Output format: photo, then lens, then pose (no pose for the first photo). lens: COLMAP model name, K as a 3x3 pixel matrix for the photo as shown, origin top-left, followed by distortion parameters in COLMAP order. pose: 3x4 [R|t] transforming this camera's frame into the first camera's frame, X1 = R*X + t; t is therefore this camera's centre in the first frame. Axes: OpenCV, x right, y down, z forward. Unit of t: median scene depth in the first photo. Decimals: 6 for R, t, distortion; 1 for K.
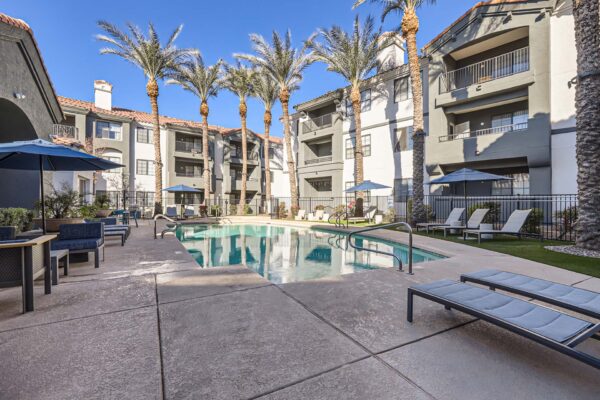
lens RADIAL K [[272.7, 0, 293.7], [0, 272.7, 201.4], [0, 0, 1]] dist [-0.000823, 0.003407]
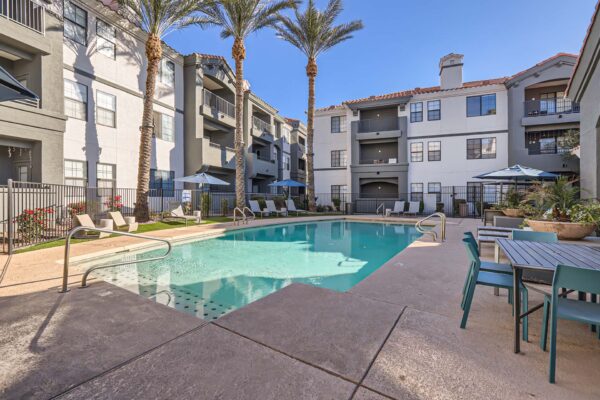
lens RADIAL K [[272.7, 0, 304.0], [0, 272.7, 194.9], [0, 0, 1]] dist [-0.000823, 0.003407]
pose [[-0.475800, 0.003985, 0.879544, -0.398779], [-0.002998, 0.999977, -0.006153, 0.000672], [-0.879548, -0.005565, -0.475777, 0.672897]]
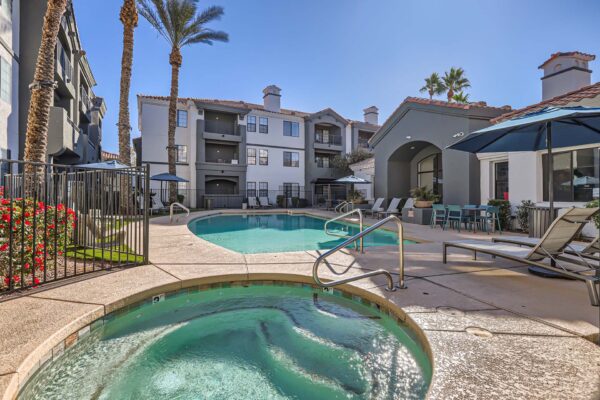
lens RADIAL K [[272.7, 0, 299.0], [0, 272.7, 193.1], [0, 0, 1]] dist [-0.000823, 0.003407]
pose [[-0.978584, -0.007877, 0.205699, -0.205883], [-0.009297, 0.999939, -0.005938, 0.005024], [-0.205639, -0.007724, -0.978597, 0.947124]]
